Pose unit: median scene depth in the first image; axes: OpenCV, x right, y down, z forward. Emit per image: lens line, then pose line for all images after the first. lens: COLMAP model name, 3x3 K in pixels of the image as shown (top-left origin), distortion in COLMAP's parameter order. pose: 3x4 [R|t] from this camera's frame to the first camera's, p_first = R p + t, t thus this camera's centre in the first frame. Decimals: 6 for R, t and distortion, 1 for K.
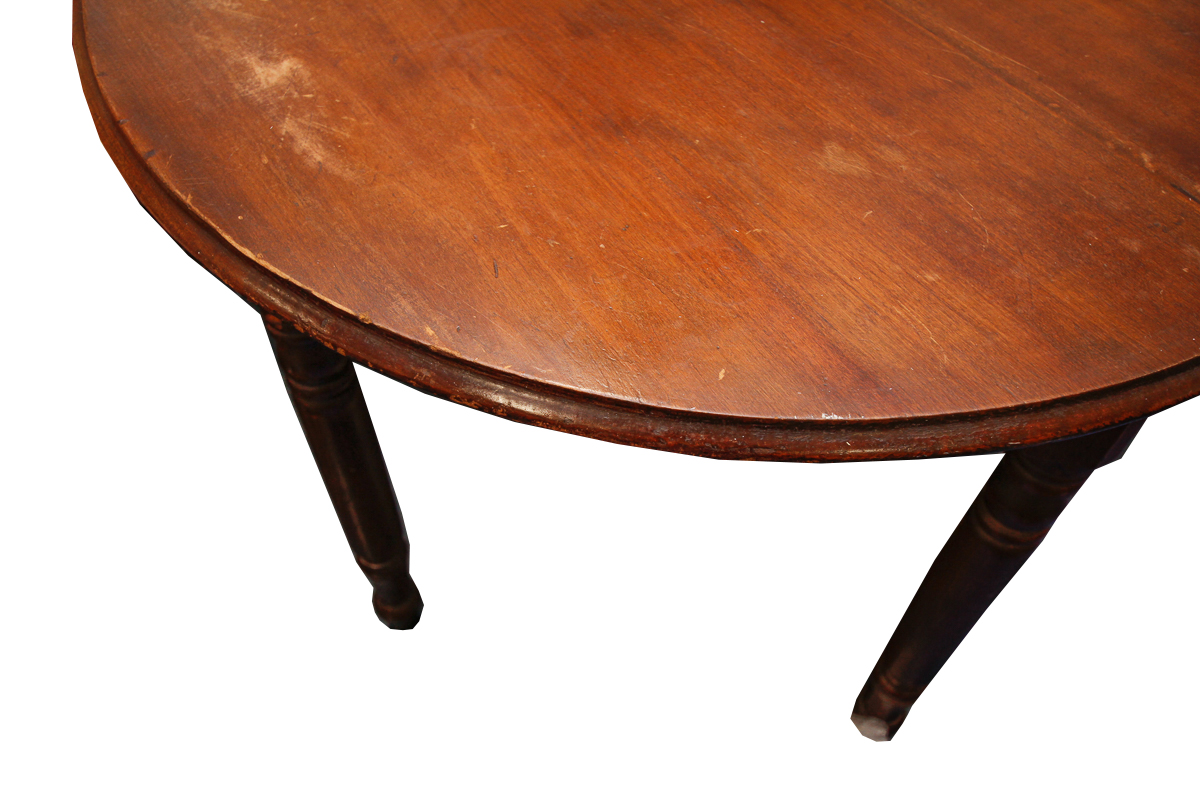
lens RADIAL K [[1082.0, 0, 599.9], [0, 1082.0, 399.7], [0, 0, 1]] dist [0.018333, 0.000000]
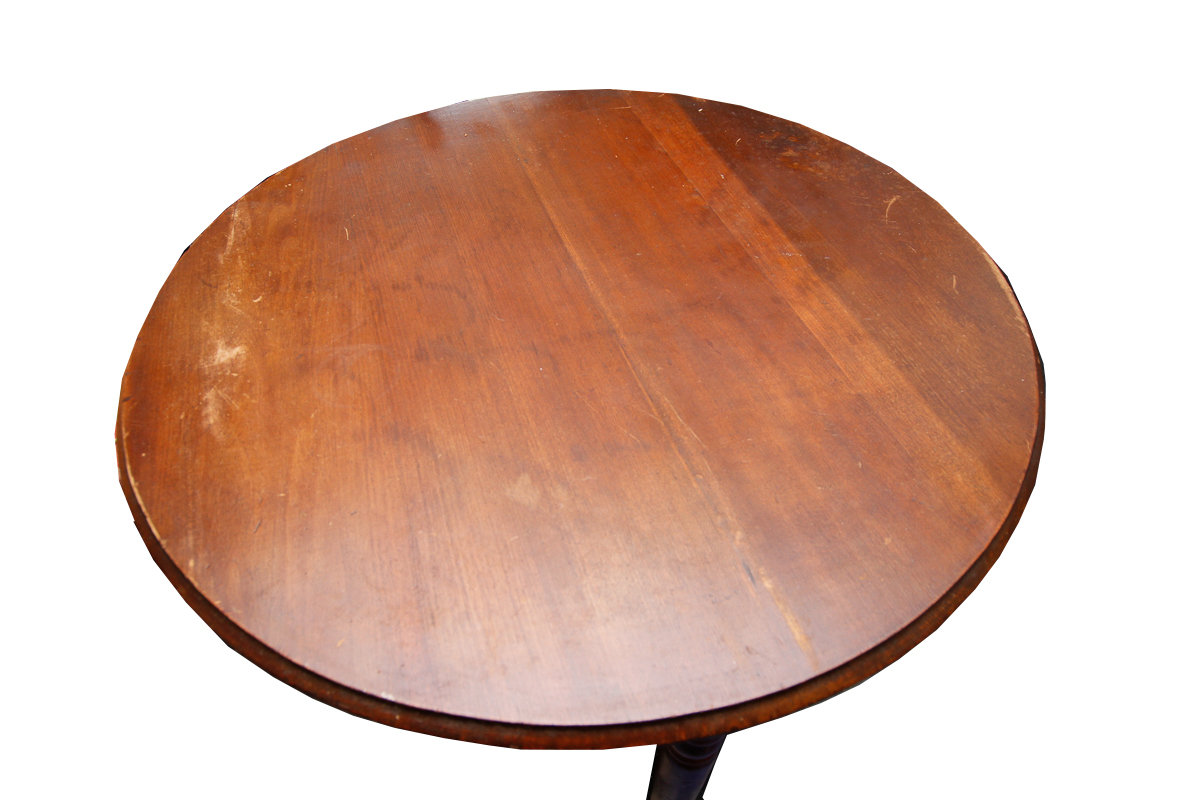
lens RADIAL K [[713.1, 0, 600.2], [0, 713.1, 400.5], [0, 0, 1]] dist [-0.003631, 0.000932]
pose [[0.955914, 0.197178, -0.217599, 0.501794], [-0.208441, 0.977579, -0.029845, -0.329550], [0.206836, 0.073886, 0.975582, 0.076144]]
